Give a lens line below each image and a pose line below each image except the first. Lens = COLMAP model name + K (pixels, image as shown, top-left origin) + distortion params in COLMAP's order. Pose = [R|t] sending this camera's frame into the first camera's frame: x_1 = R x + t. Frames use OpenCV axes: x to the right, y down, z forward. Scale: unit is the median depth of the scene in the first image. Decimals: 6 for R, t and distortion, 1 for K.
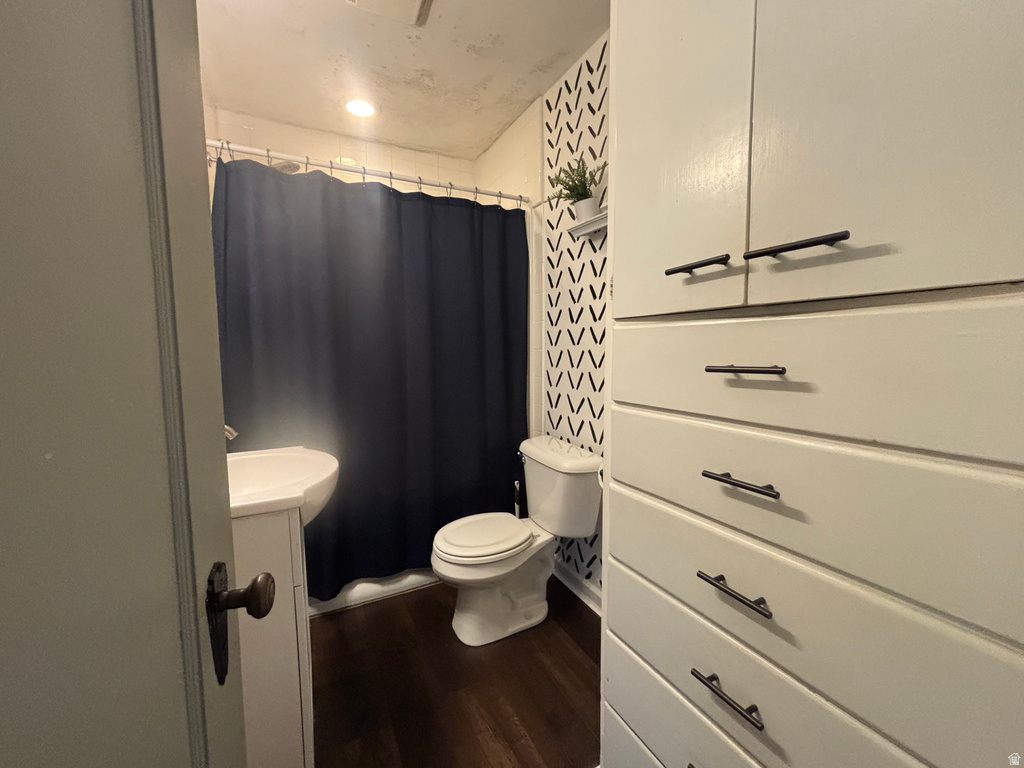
lens RADIAL K [[413.2, 0, 511.8], [0, 413.2, 383.6], [0, 0, 1]] dist [-0.002214, 0.000306]
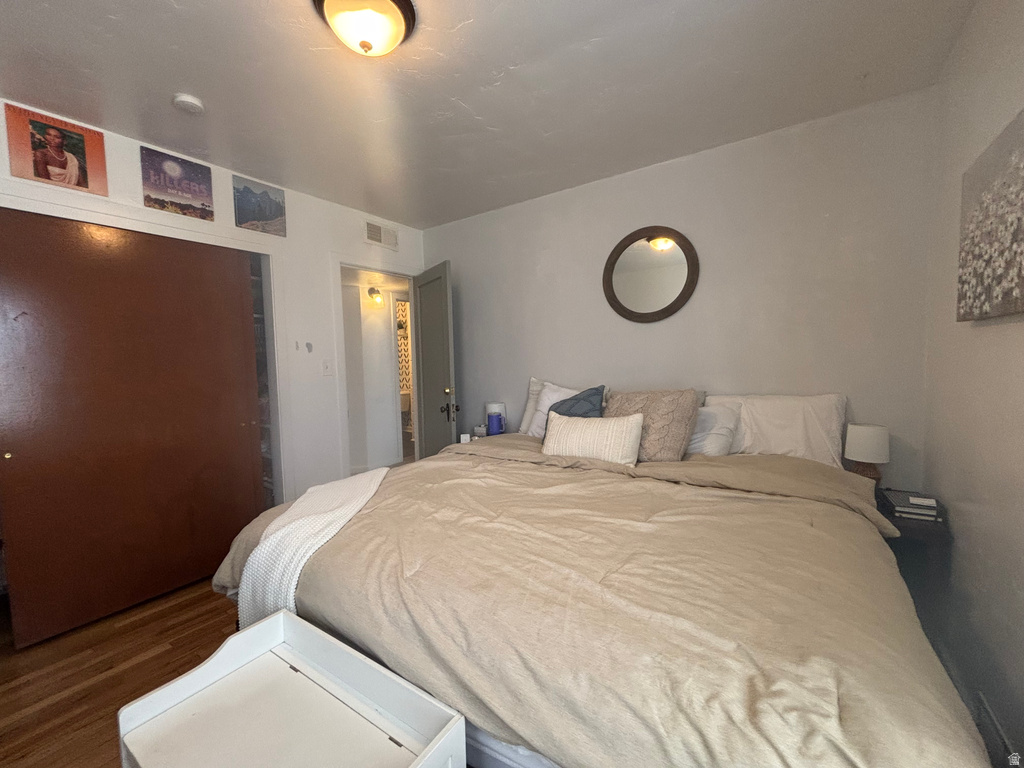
lens RADIAL K [[413.2, 0, 513.1], [0, 413.2, 384.1], [0, 0, 1]] dist [-0.002214, 0.000306]
pose [[0.878149, -0.046319, 0.476139, -0.772164], [0.063777, 0.997752, -0.020562, 0.242122], [-0.474116, 0.048423, 0.879130, -2.883958]]
